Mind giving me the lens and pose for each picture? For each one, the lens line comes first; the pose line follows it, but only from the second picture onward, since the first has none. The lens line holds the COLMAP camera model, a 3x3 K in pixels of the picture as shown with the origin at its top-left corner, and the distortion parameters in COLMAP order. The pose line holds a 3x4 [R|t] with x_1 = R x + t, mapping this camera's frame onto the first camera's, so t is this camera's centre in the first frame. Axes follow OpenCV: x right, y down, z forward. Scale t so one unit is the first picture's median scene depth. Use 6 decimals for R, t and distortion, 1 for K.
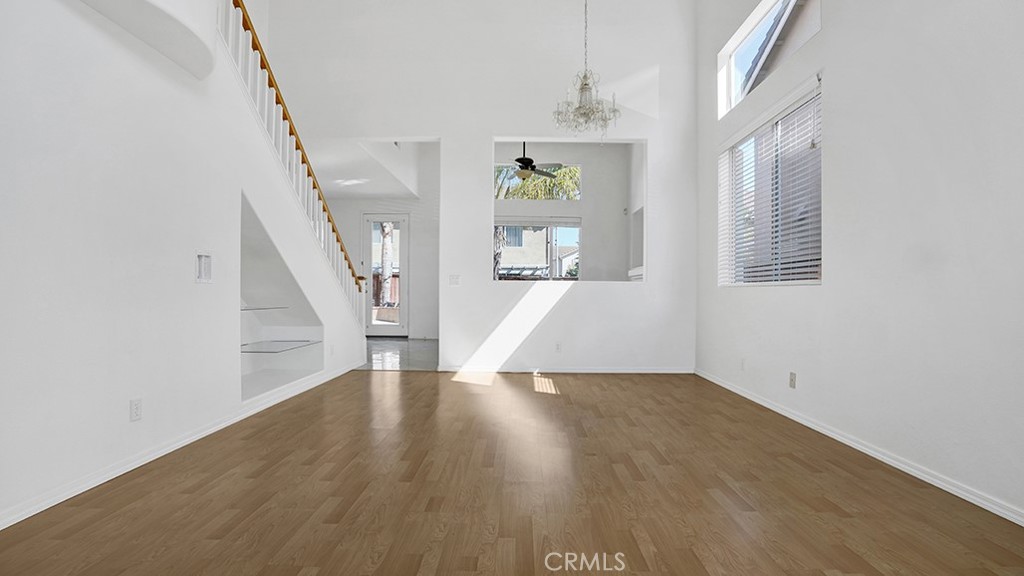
lens RADIAL K [[477.9, 0, 512.5], [0, 477.9, 298.1], [0, 0, 1]] dist [-0.052021, 0.000258]
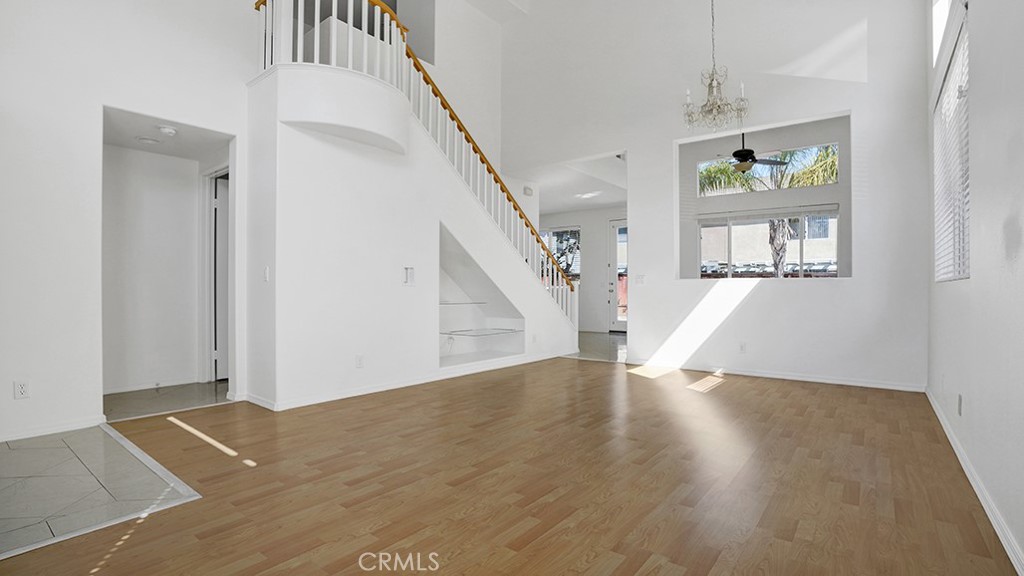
lens RADIAL K [[469.1, 0, 516.6], [0, 469.1, 291.7], [0, 0, 1]] dist [-0.072865, 0.027145]
pose [[0.801138, -0.003824, -0.598467, 0.295162], [-0.003222, 0.999938, -0.010703, 0.001598], [0.598471, 0.010503, 0.801076, -0.008353]]
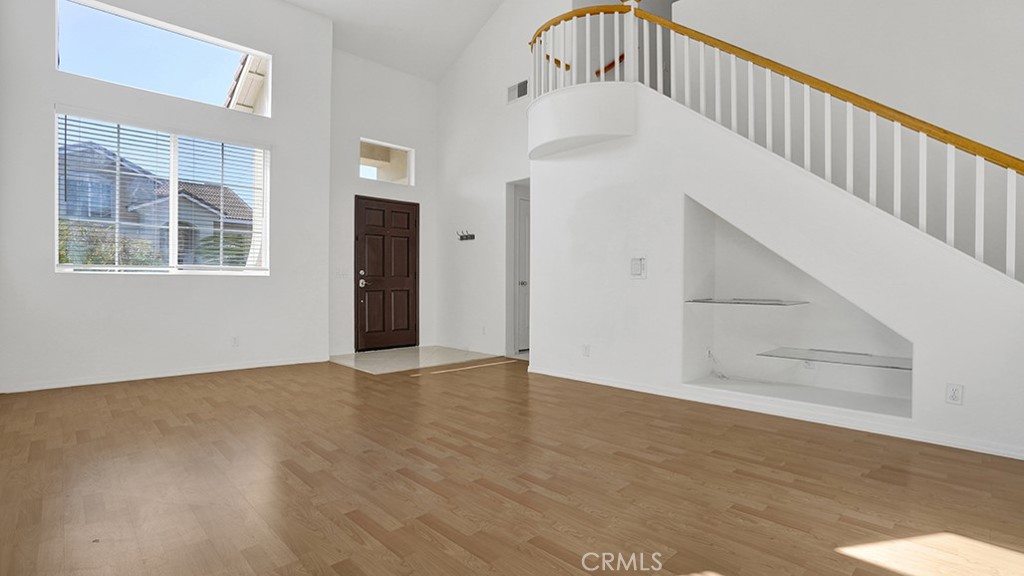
lens RADIAL K [[469.1, 0, 516.6], [0, 469.1, 291.7], [0, 0, 1]] dist [-0.072865, 0.027145]
pose [[-0.689405, -0.000262, -0.724376, 0.313973], [-0.018696, 0.999673, 0.017432, -0.005853], [0.724134, 0.025561, -0.689185, 0.919854]]
